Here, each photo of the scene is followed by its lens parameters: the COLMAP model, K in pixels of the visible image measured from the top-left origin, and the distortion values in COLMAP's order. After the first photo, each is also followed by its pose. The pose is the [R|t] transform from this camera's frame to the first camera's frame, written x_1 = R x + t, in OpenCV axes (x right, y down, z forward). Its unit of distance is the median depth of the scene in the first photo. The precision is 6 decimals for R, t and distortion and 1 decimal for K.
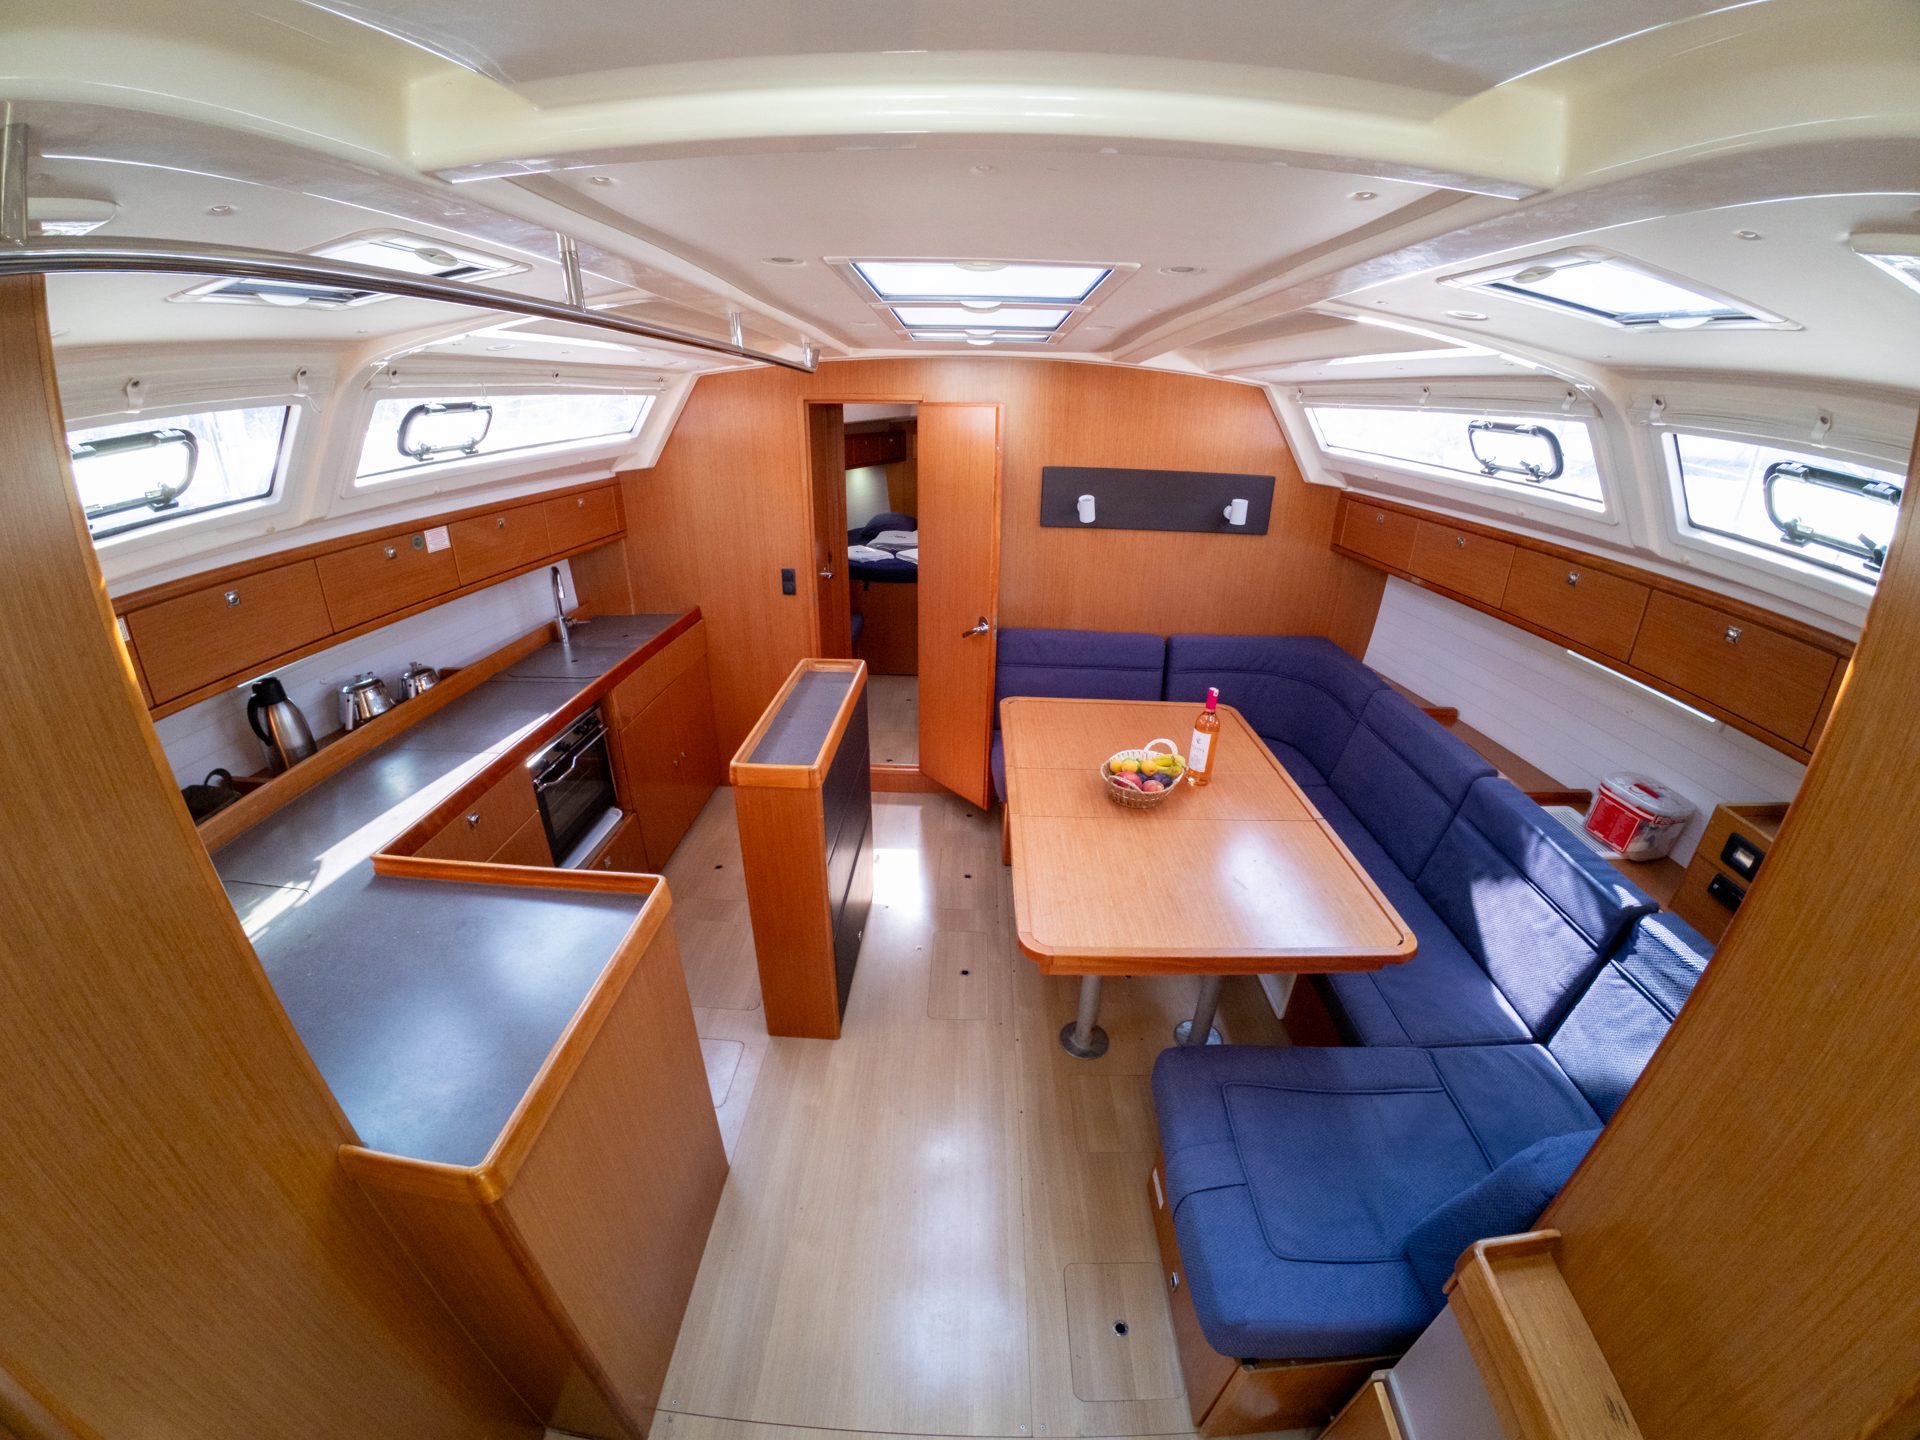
lens RADIAL K [[752.7, 0, 918.5], [0, 752.7, 722.4], [0, 0, 1]] dist [-0.073802, 0.000260]
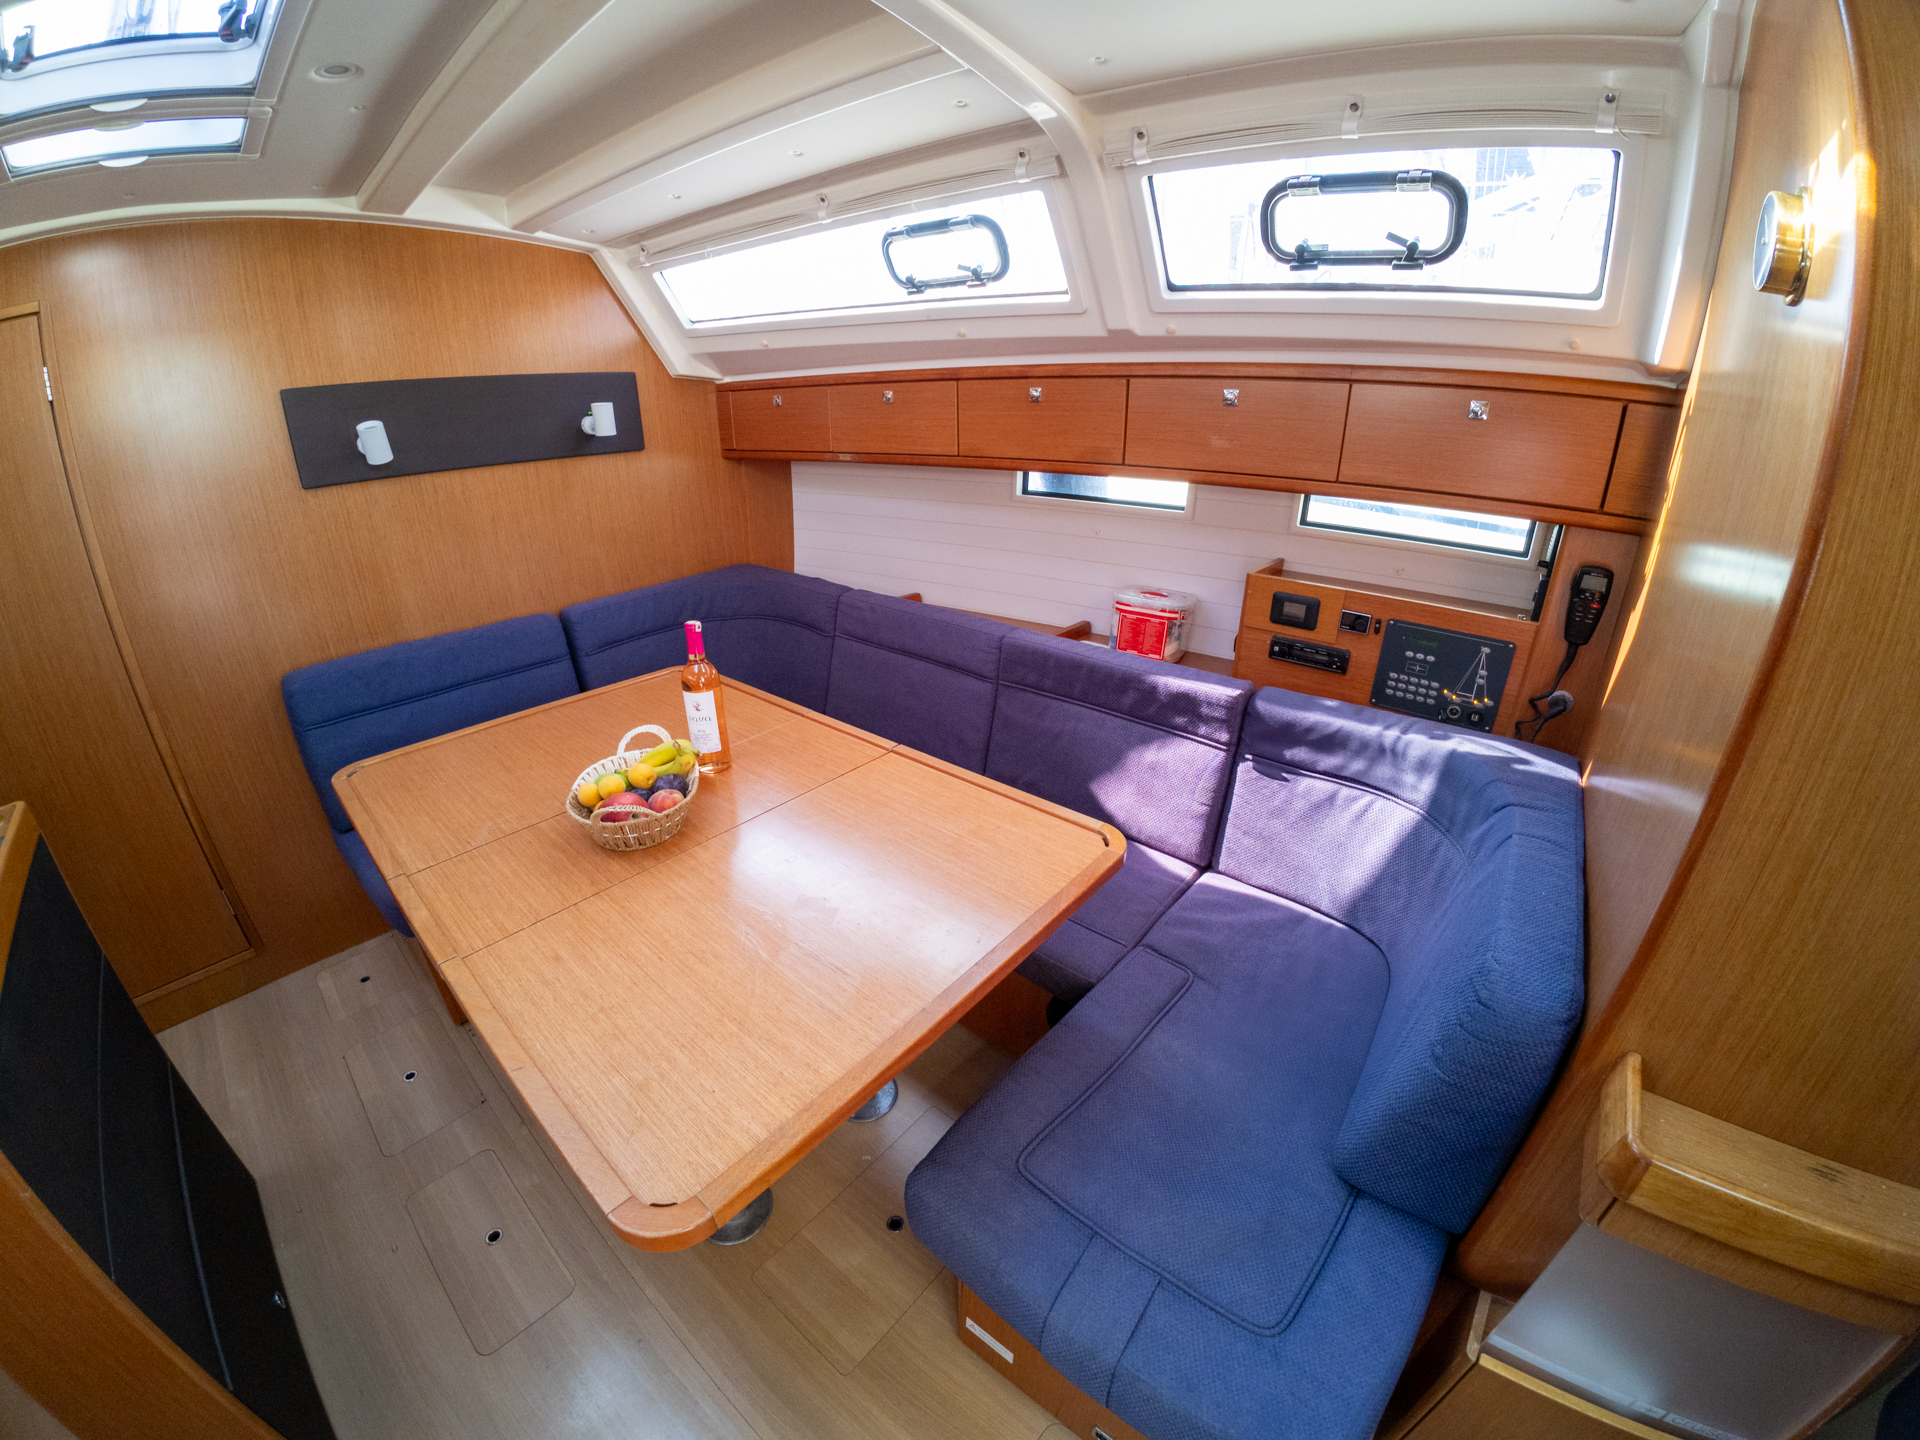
lens RADIAL K [[752.7, 0, 918.5], [0, 752.7, 722.4], [0, 0, 1]] dist [-0.073802, 0.000260]
pose [[0.622268, -0.318822, 0.714937, 0.007745], [0.334211, 0.934084, 0.125658, 0.015965], [-0.707874, 0.160747, 0.687805, 0.383014]]
